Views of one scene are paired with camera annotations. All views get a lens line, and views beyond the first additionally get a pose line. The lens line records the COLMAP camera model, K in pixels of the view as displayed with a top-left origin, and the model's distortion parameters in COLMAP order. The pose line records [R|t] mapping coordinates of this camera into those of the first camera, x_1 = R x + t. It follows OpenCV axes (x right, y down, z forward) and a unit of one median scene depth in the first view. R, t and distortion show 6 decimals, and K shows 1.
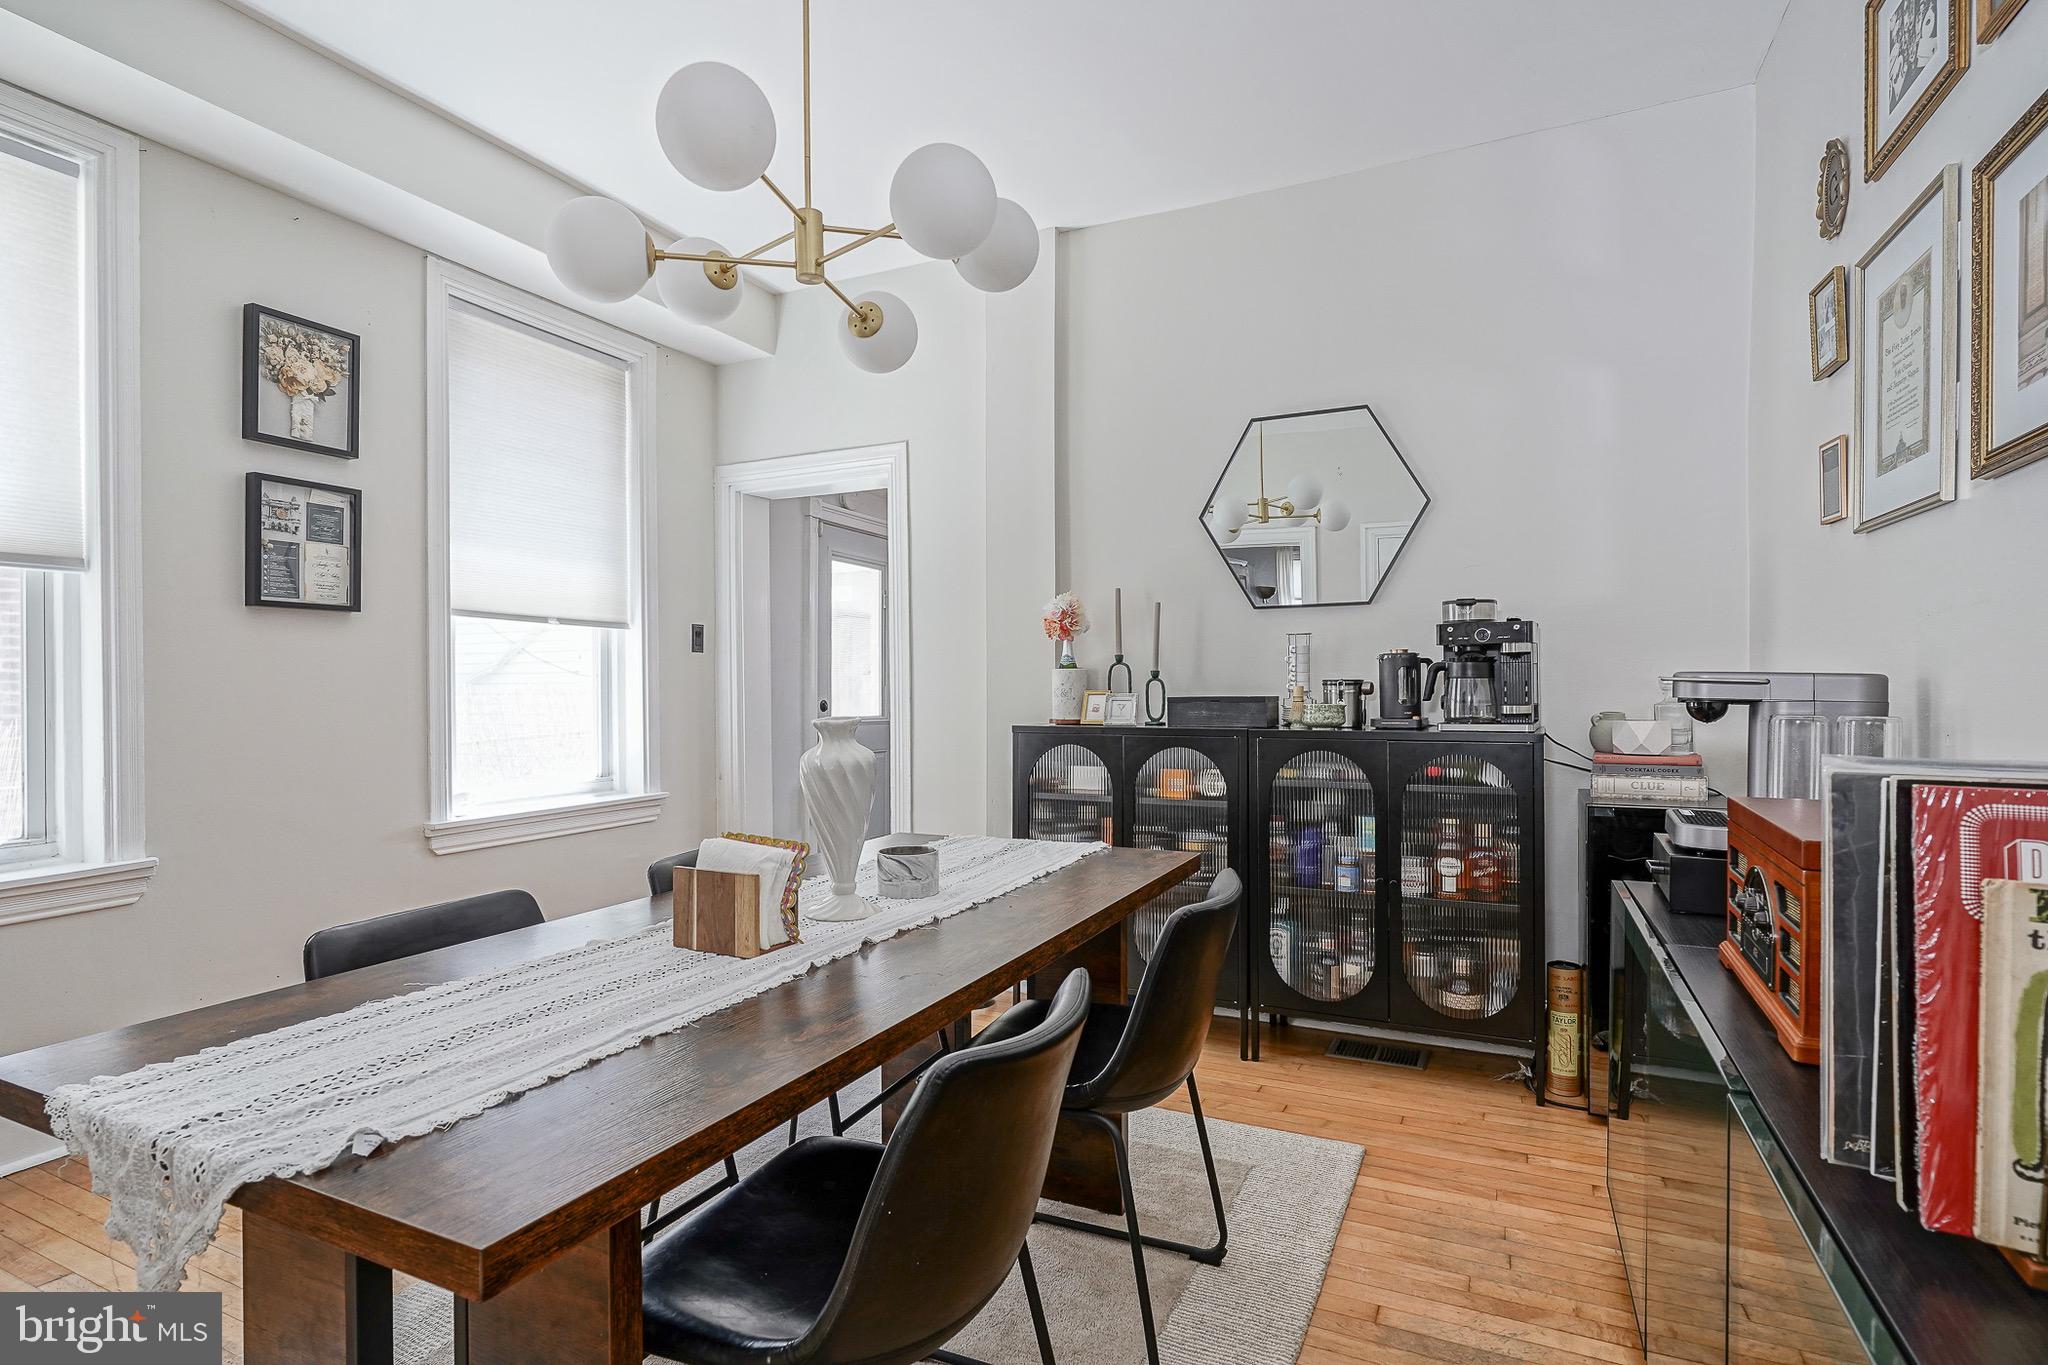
lens RADIAL K [[1039.1, 0, 1031.6], [0, 1039.1, 682.1], [0, 0, 1]] dist [-0.002388, 0.000242]
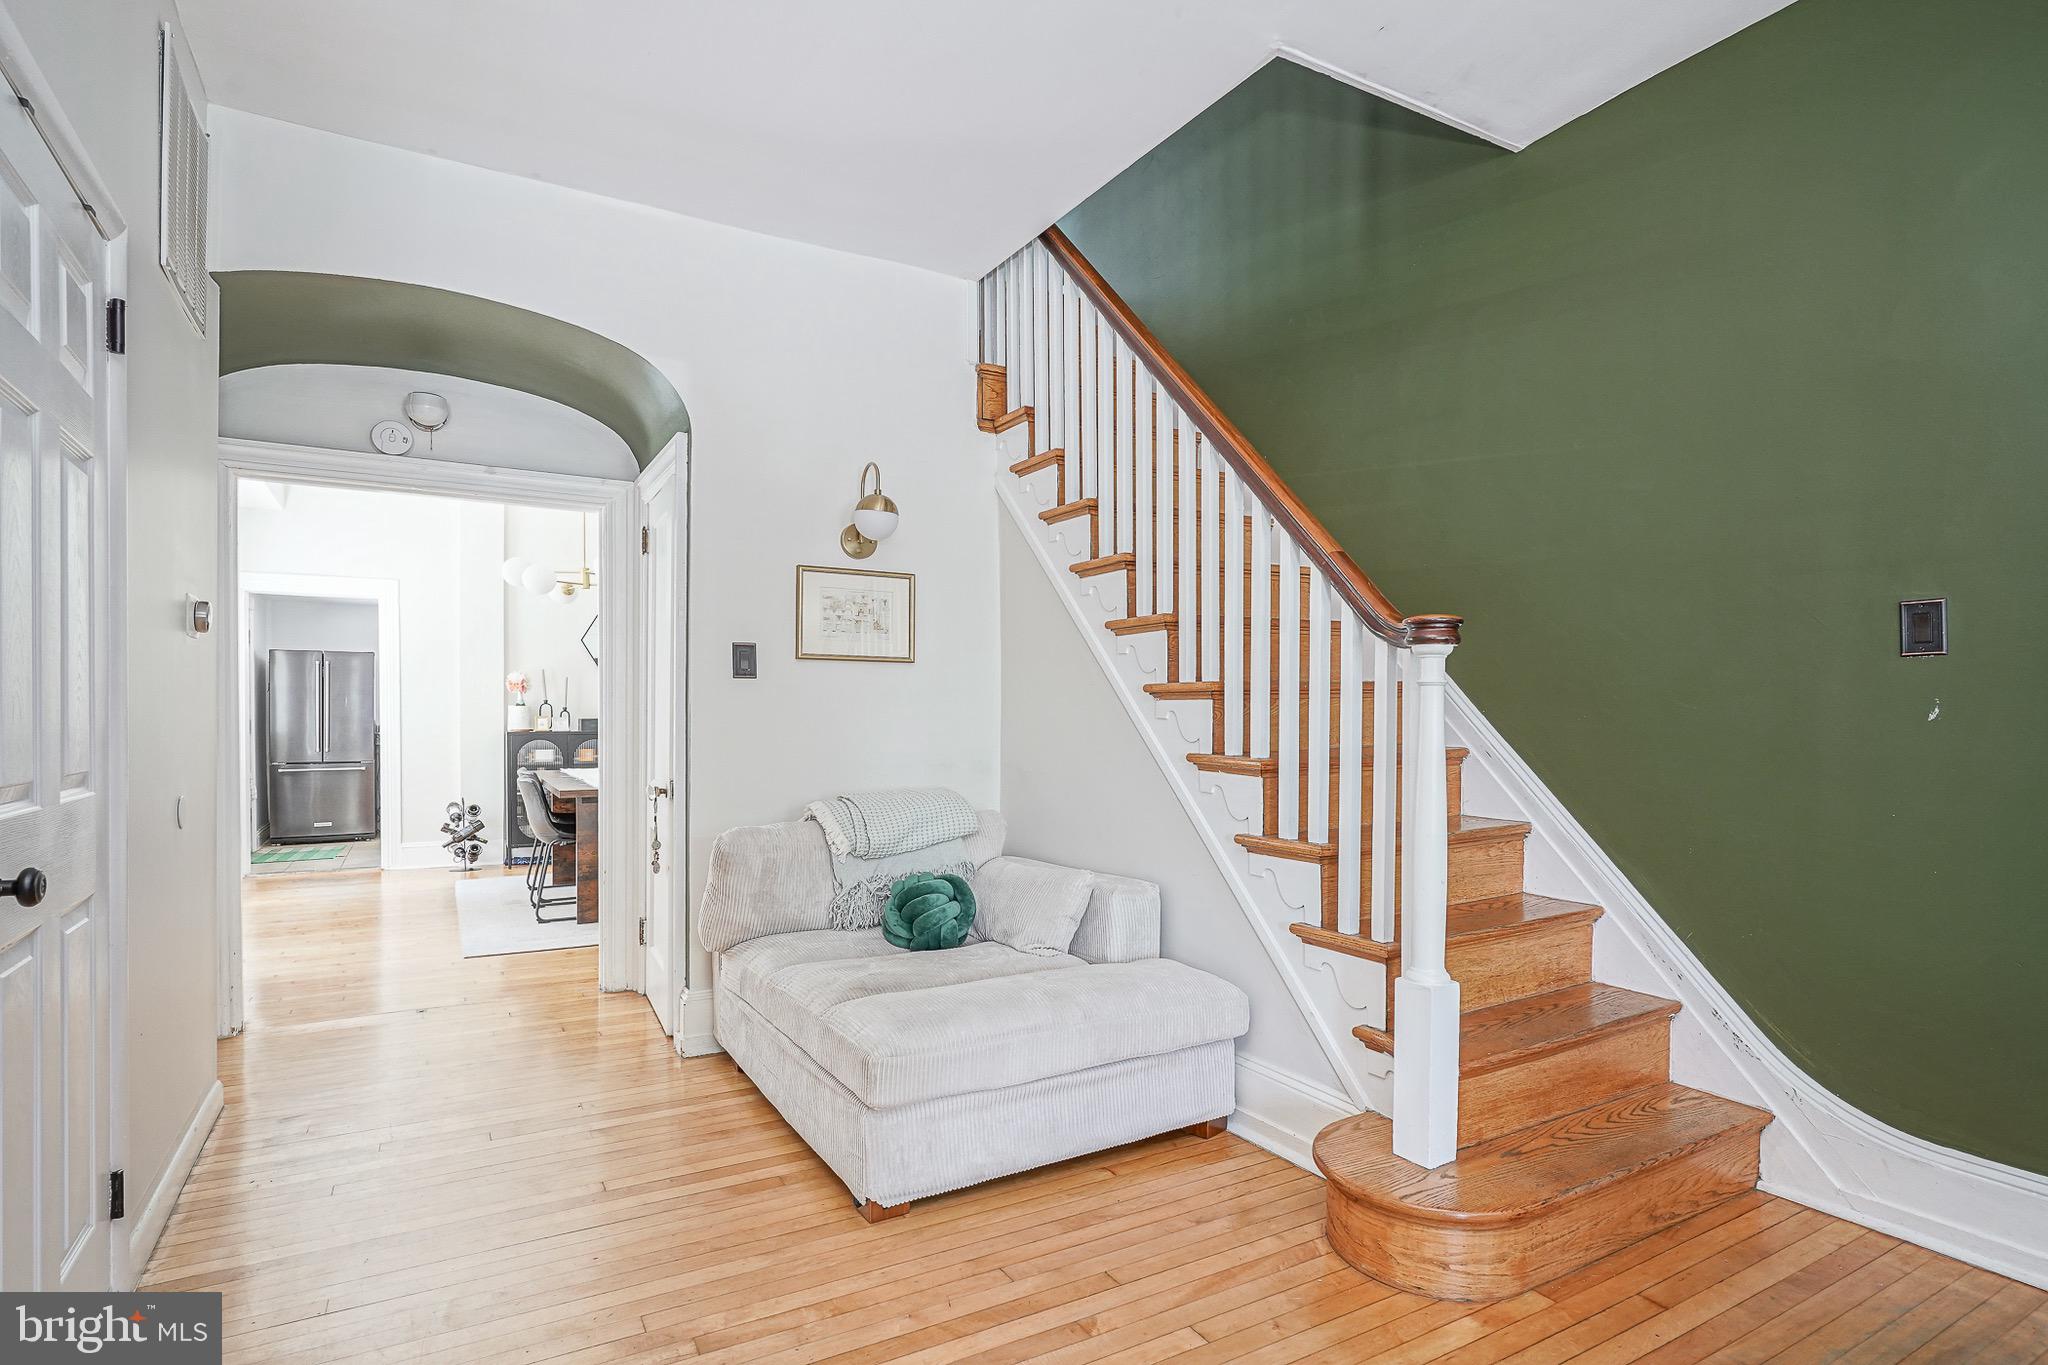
lens RADIAL K [[995.3, 0, 1046.2], [0, 995.3, 719.4], [0, 0, 1]] dist [-0.010155, 0.006064]
pose [[0.567529, -0.001628, 0.823352, -1.130987], [-0.004024, 0.999981, 0.004751, 0.001303], [-0.823344, -0.006009, 0.567511, -1.144229]]
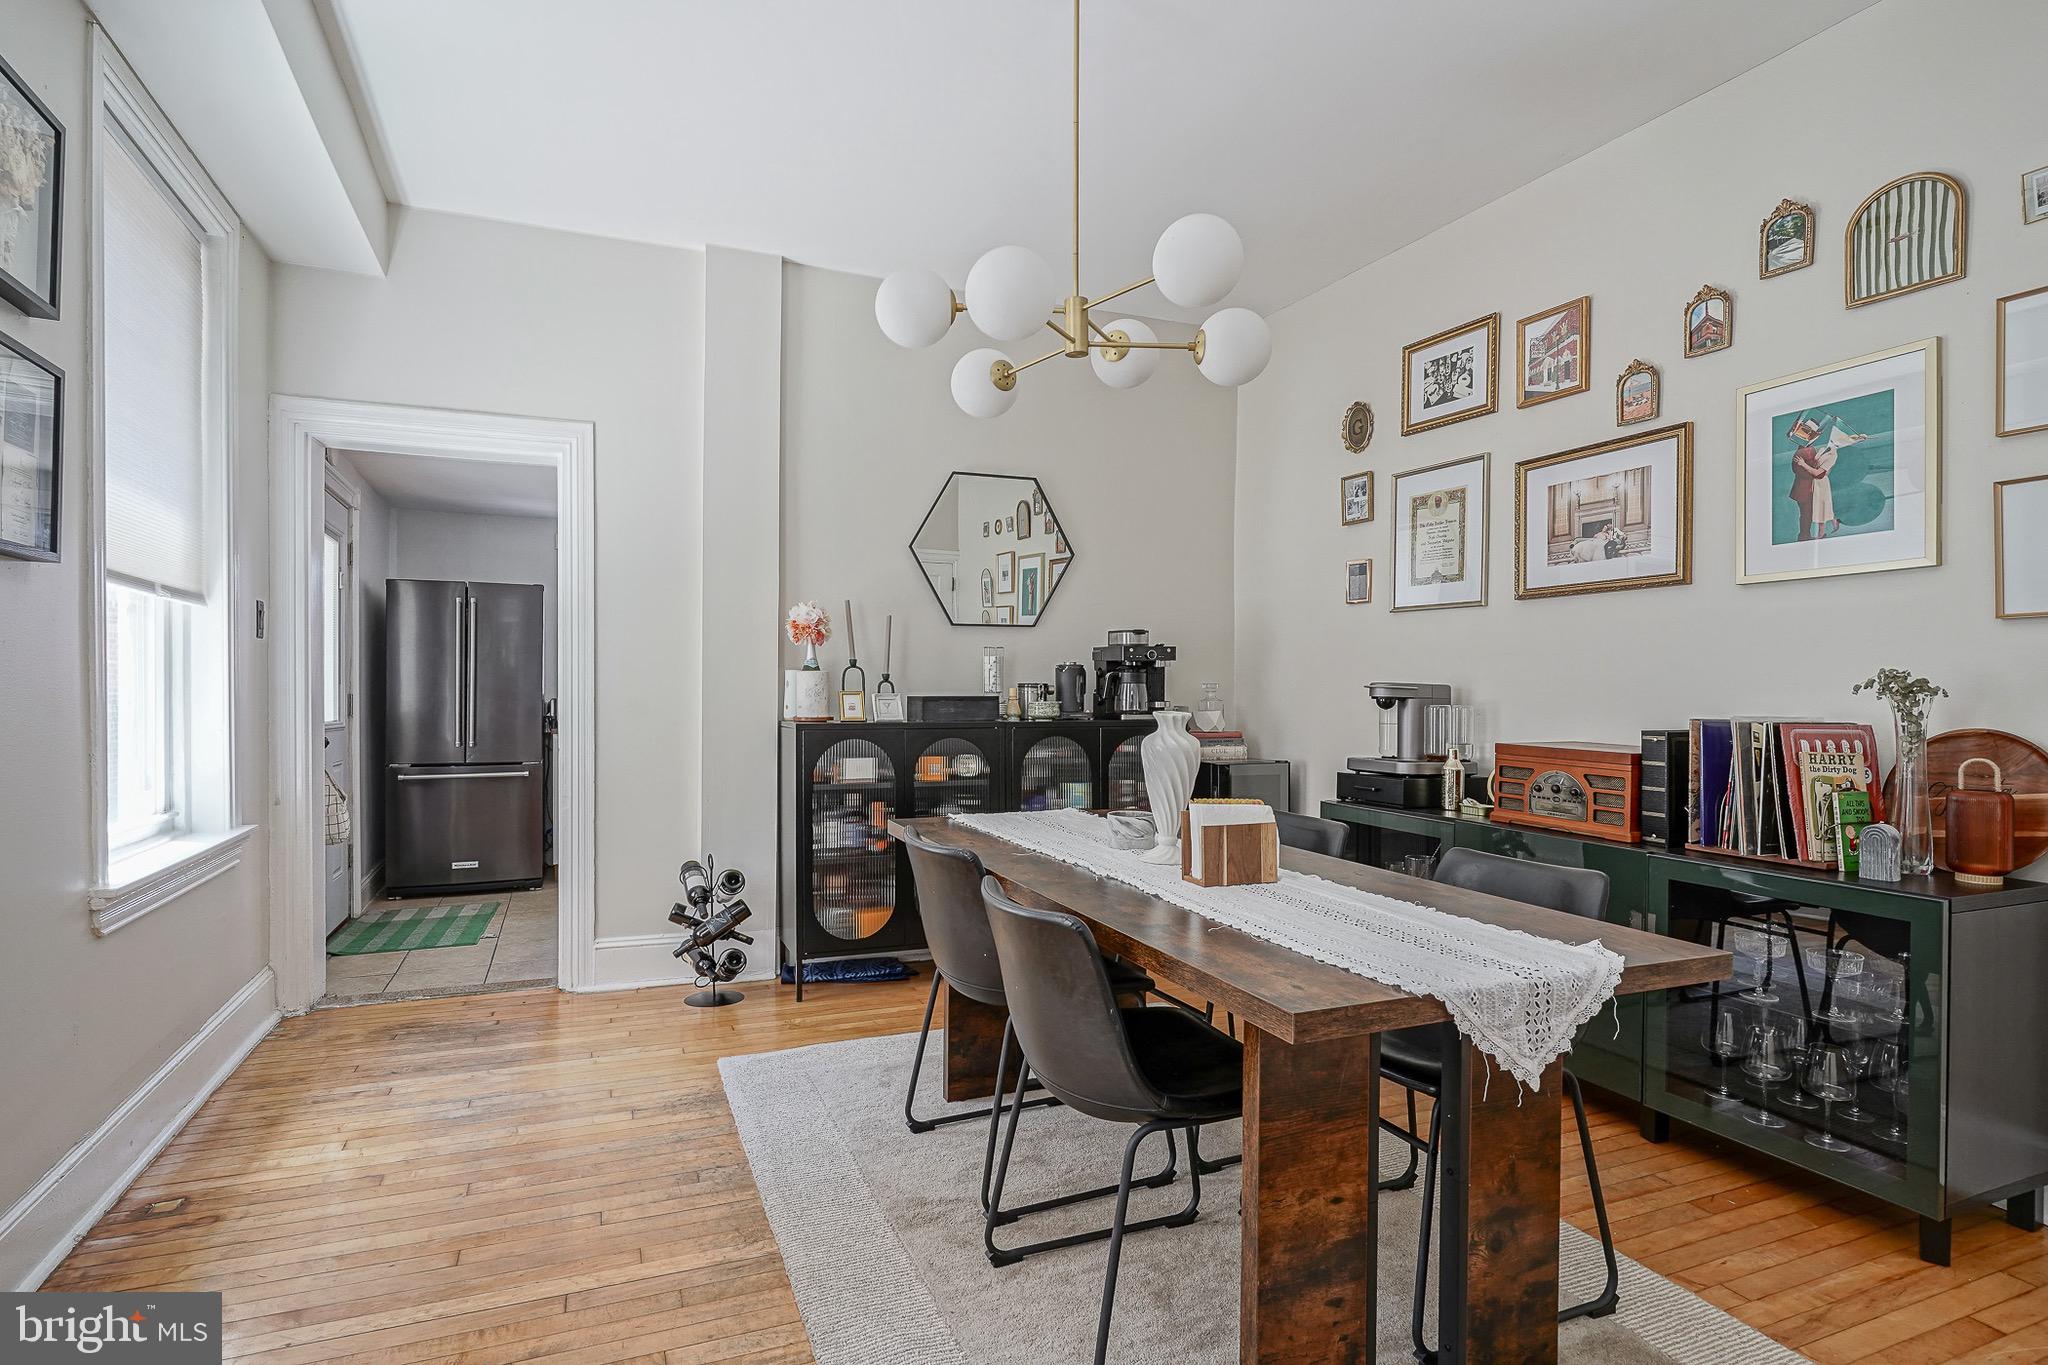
lens RADIAL K [[995.3, 0, 1014.9], [0, 995.3, 686.9], [0, 0, 1]] dist [-0.010155, 0.006064]
pose [[0.681578, 0.006481, 0.731717, -0.641421], [-0.009864, 0.999951, 0.000331, 0.001776], [-0.731679, -0.007444, 0.681608, 0.144974]]
